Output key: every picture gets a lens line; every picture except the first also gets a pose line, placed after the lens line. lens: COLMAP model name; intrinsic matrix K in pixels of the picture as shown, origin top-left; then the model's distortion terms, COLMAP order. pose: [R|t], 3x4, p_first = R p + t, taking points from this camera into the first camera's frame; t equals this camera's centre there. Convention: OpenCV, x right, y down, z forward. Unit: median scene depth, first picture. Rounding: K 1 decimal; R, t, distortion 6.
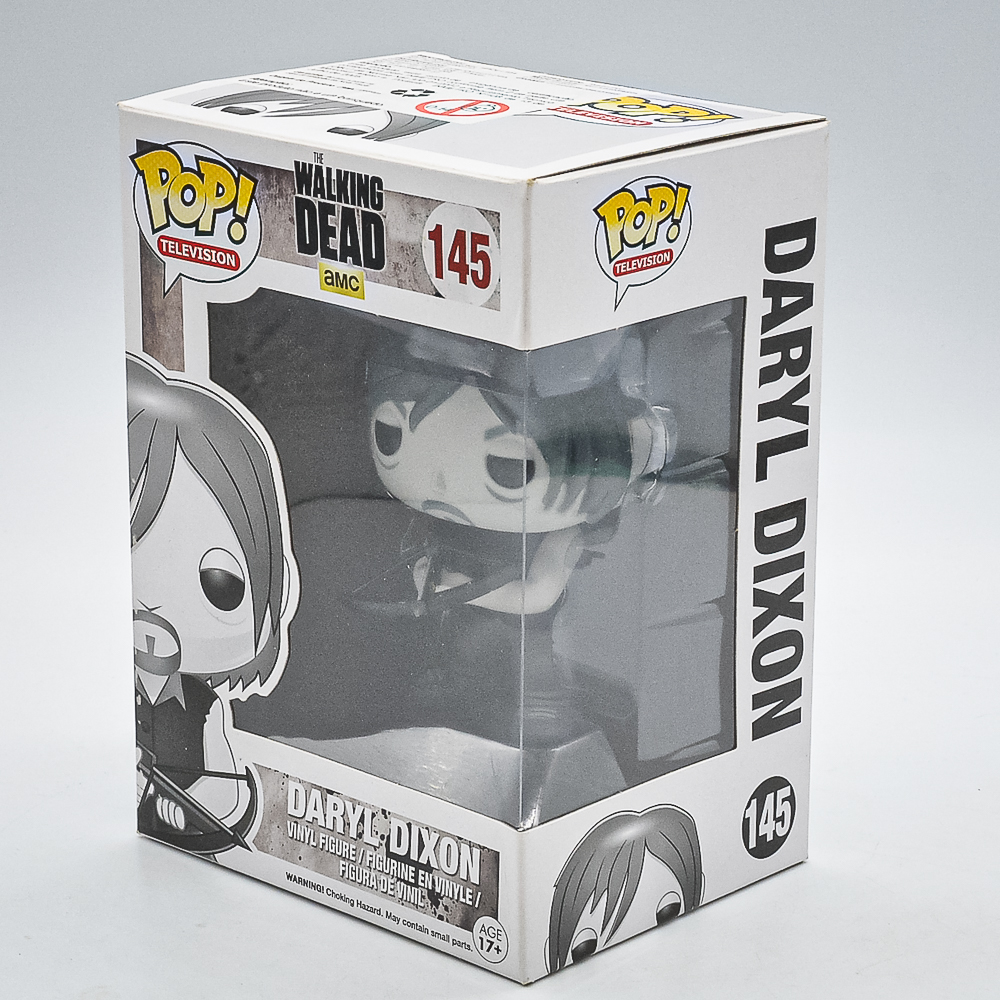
lens RADIAL K [[3521.3, 0, 500.0], [0, 3521.3, 500.0], [0, 0, 1]] dist [0.073027, 2.372173]
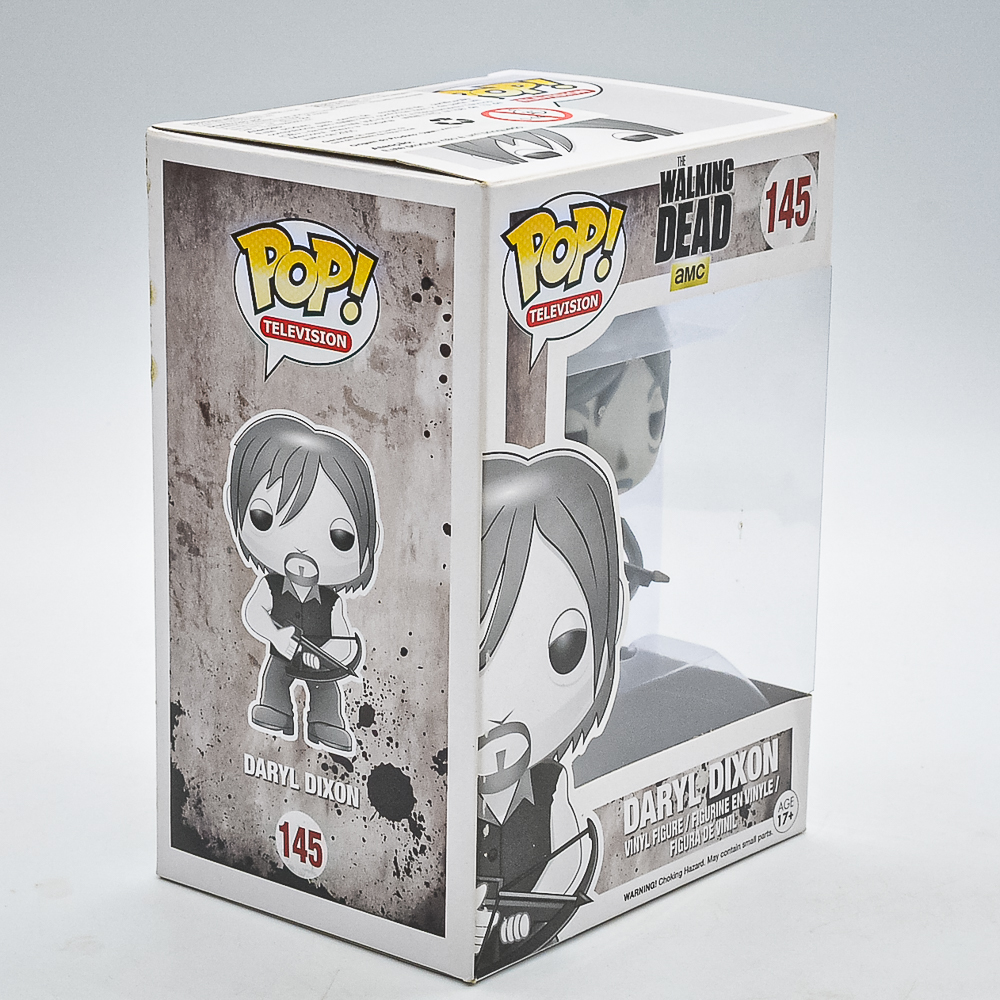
lens RADIAL K [[3521.3, 0, 500.0], [0, 3521.3, 500.0], [0, 0, 1]] dist [0.073027, 2.372173]
pose [[-0.069454, -0.267488, 0.961055, -1.026899], [0.260142, 0.925192, 0.276307, -0.293704], [-0.963069, 0.269202, 0.005327, 1.040912]]
